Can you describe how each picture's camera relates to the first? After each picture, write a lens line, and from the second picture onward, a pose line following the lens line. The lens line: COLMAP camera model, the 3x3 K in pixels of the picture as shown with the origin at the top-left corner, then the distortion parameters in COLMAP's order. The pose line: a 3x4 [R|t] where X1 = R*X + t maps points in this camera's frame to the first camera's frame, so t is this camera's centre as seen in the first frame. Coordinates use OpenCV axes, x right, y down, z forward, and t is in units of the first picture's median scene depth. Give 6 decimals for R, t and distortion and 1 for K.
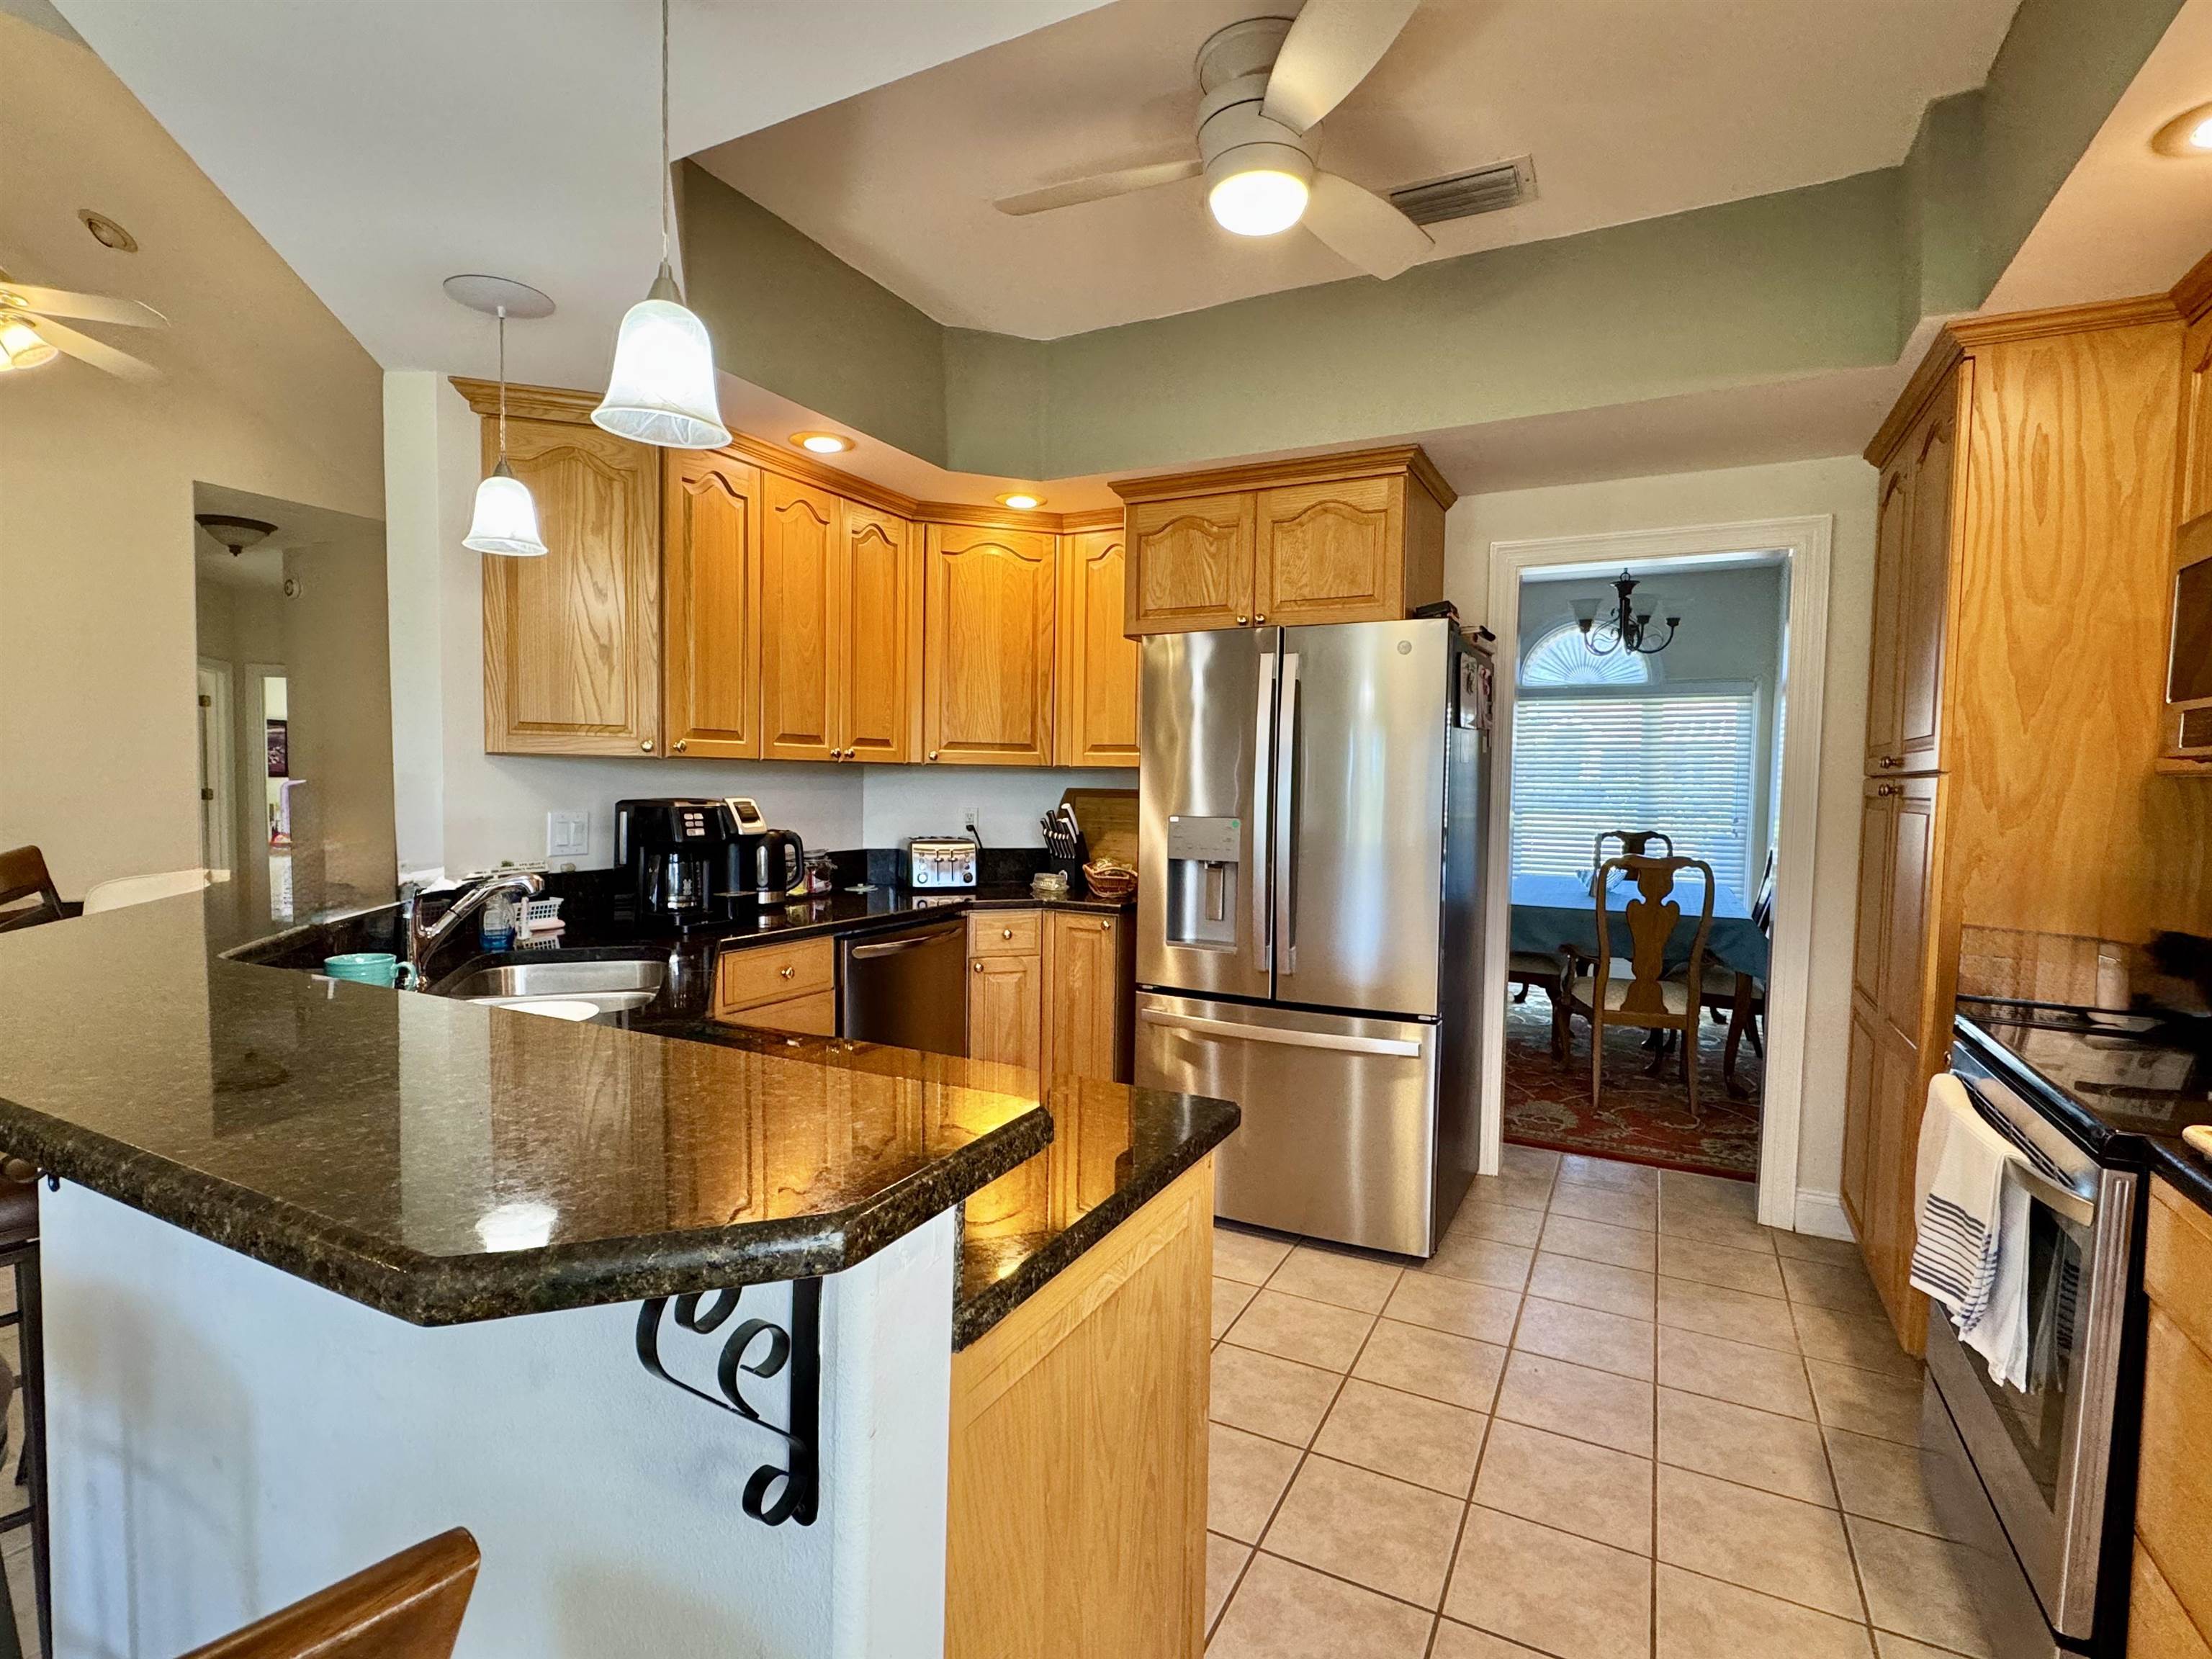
lens RADIAL K [[1068.0, 0, 1106.0], [0, 1068.0, 829.5], [0, 0, 1]] dist [0.001769, 0.000060]
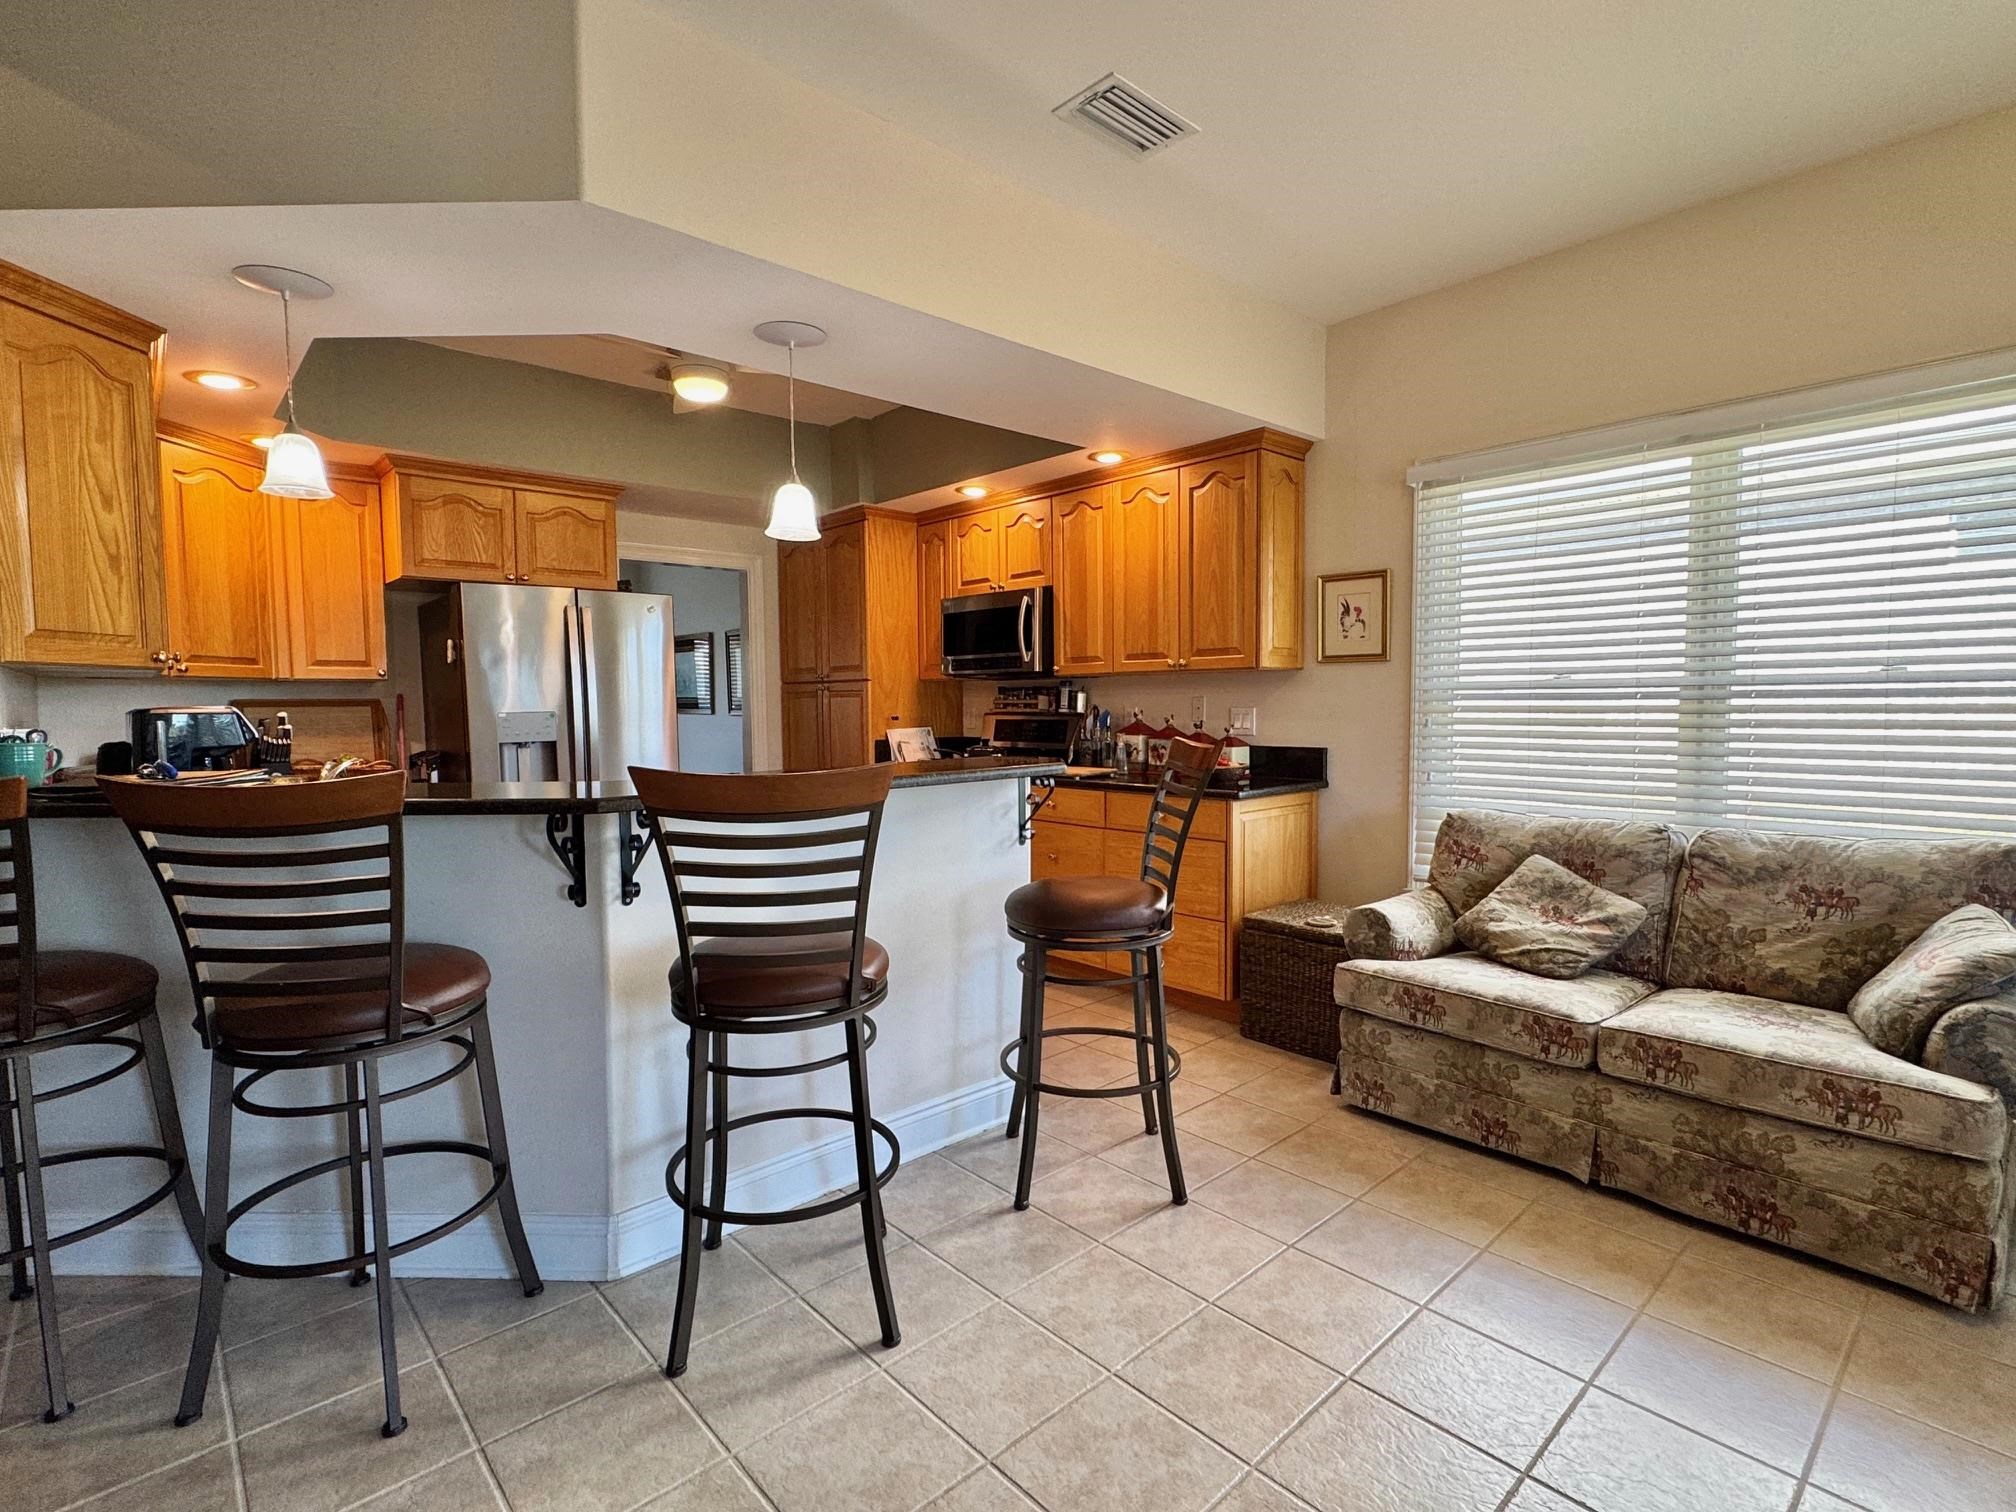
lens RADIAL K [[973.3, 0, 1008.0], [0, 973.3, 756.0], [0, 0, 1]] dist [0.001769, 0.000060]
pose [[0.313479, -0.076273, 0.946527, -1.090102], [0.059947, 0.996370, 0.060436, 0.010396], [-0.947701, 0.037796, 0.316913, -0.078740]]
